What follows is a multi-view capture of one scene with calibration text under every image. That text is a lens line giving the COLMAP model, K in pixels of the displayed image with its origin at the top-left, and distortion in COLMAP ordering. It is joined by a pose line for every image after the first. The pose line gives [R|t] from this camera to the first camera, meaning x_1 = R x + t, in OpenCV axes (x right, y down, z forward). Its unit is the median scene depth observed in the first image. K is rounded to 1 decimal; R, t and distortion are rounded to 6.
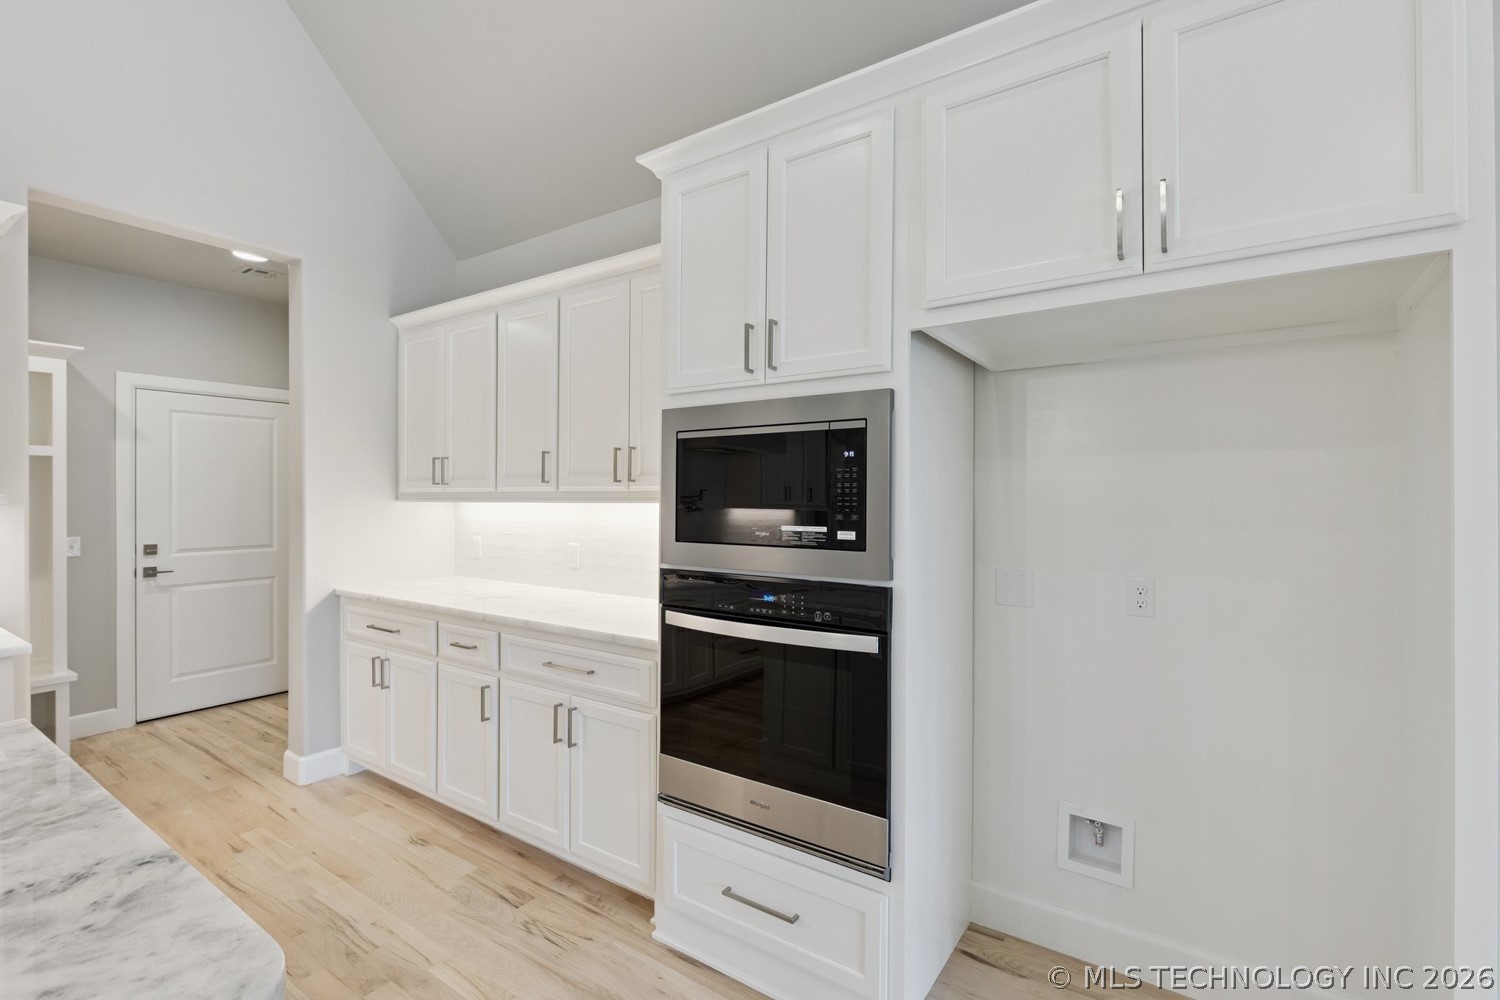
lens RADIAL K [[684.0, 0, 751.0], [0, 684.0, 496.0], [0, 0, 1]] dist [0.006479, -0.002064]
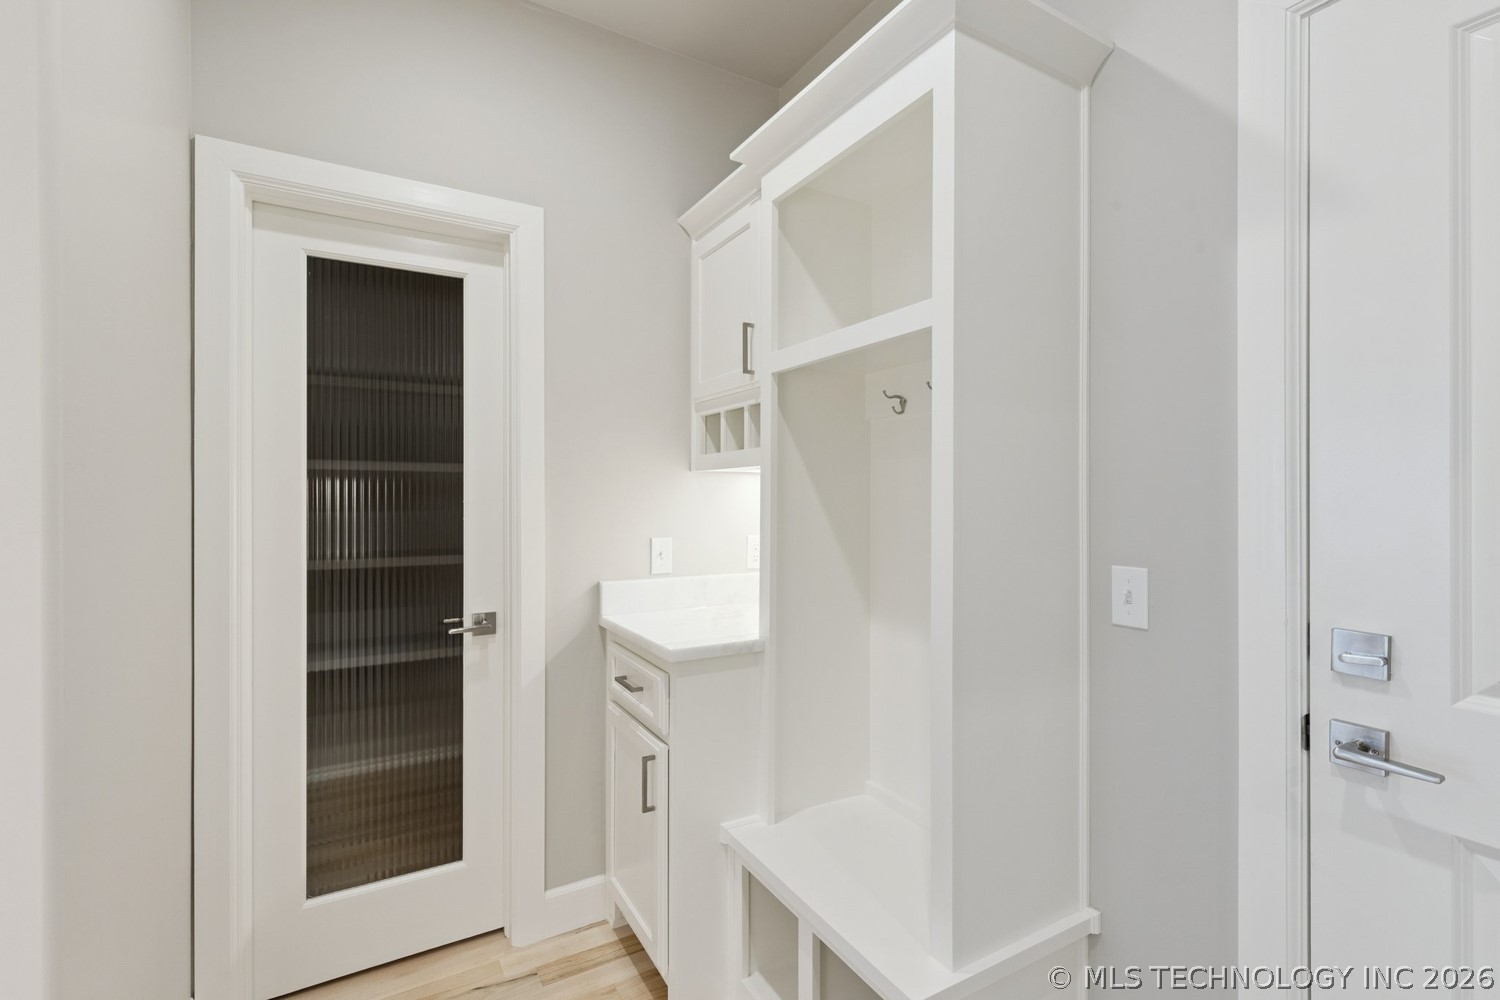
lens RADIAL K [[684.0, 0, 748.0], [0, 684.0, 492.3], [0, 0, 1]] dist [0.006479, -0.002064]
pose [[-0.437593, 0.002117, -0.899170, -0.569027], [0.001447, 0.999998, 0.001650, 0.020982], [0.899172, -0.000579, -0.437595, 0.917458]]
